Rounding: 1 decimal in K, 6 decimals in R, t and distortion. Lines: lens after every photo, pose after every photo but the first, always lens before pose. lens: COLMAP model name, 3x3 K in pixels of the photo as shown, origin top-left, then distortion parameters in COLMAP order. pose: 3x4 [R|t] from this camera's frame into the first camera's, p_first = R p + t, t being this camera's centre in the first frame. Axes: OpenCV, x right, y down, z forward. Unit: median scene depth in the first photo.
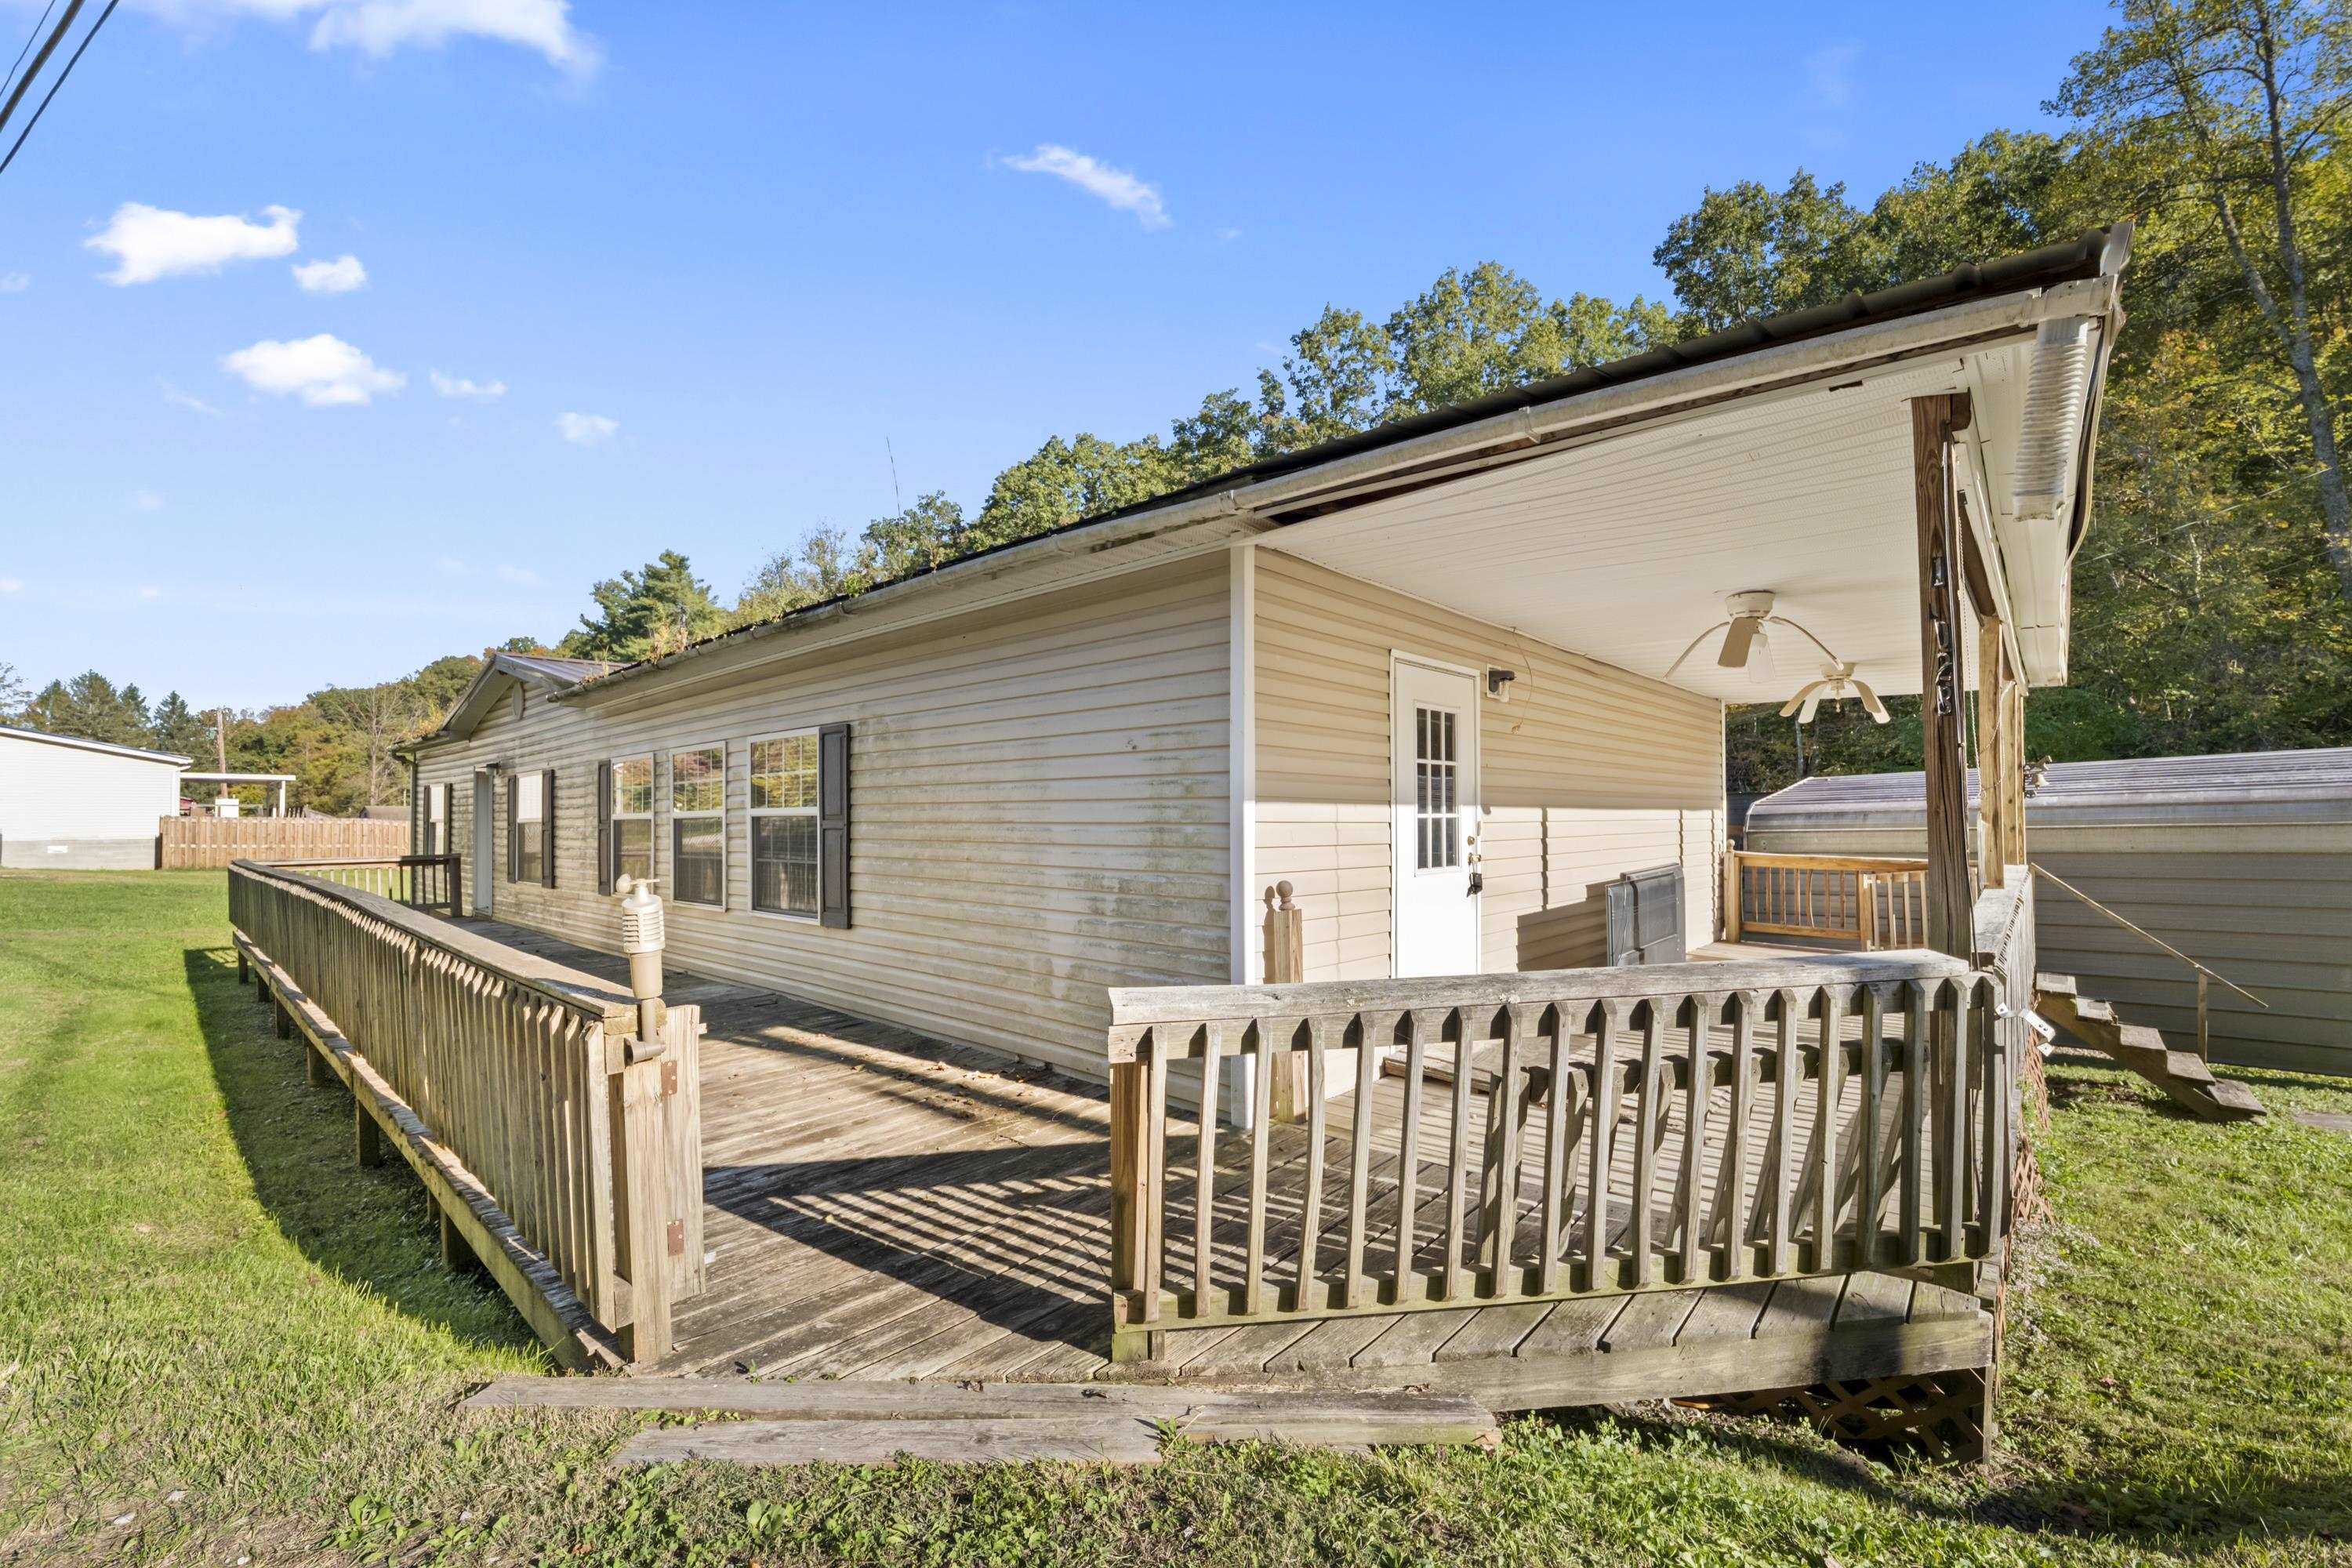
lens RADIAL K [[968.0, 0, 1171.1], [0, 968.0, 795.6], [0, 0, 1]] dist [-0.014385, 0.000877]
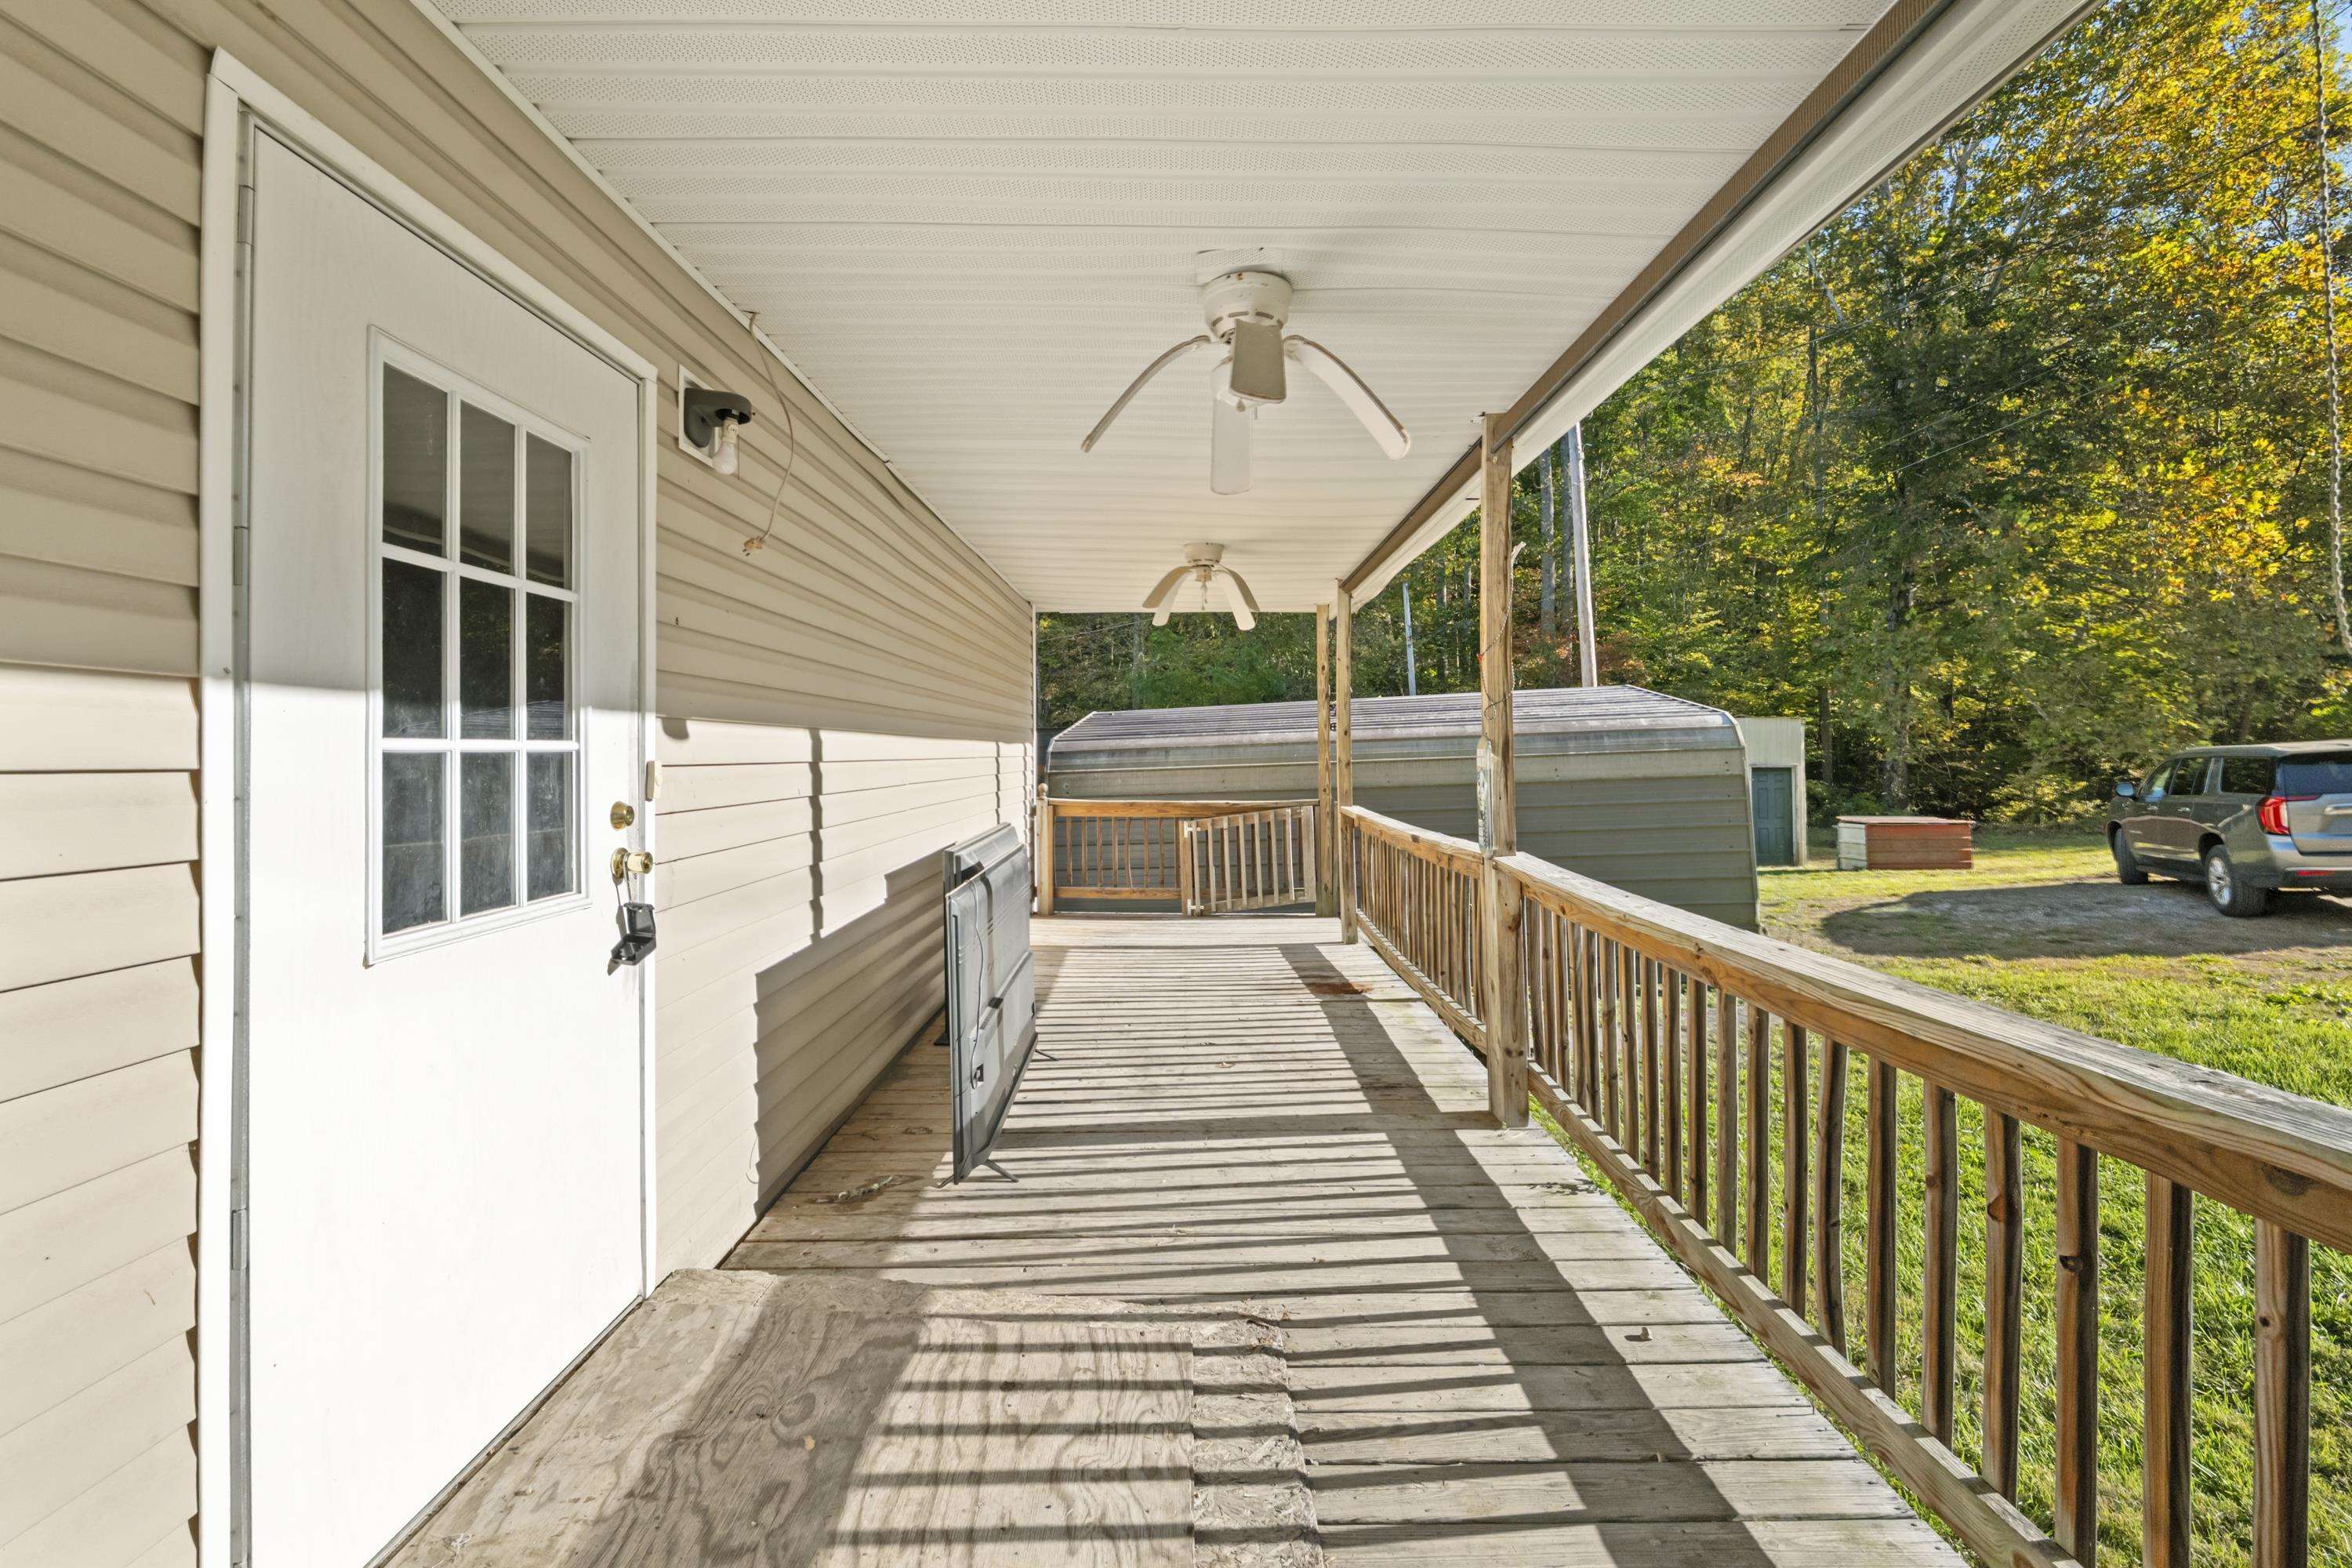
lens RADIAL K [[968.0, 0, 1191.3], [0, 968.0, 750.4], [0, 0, 1]] dist [-0.014385, 0.000877]
pose [[0.724240, -0.003063, 0.689542, 0.201755], [-0.005411, 0.999934, 0.010125, 0.016614], [-0.689527, -0.011064, 0.724175, 0.552691]]
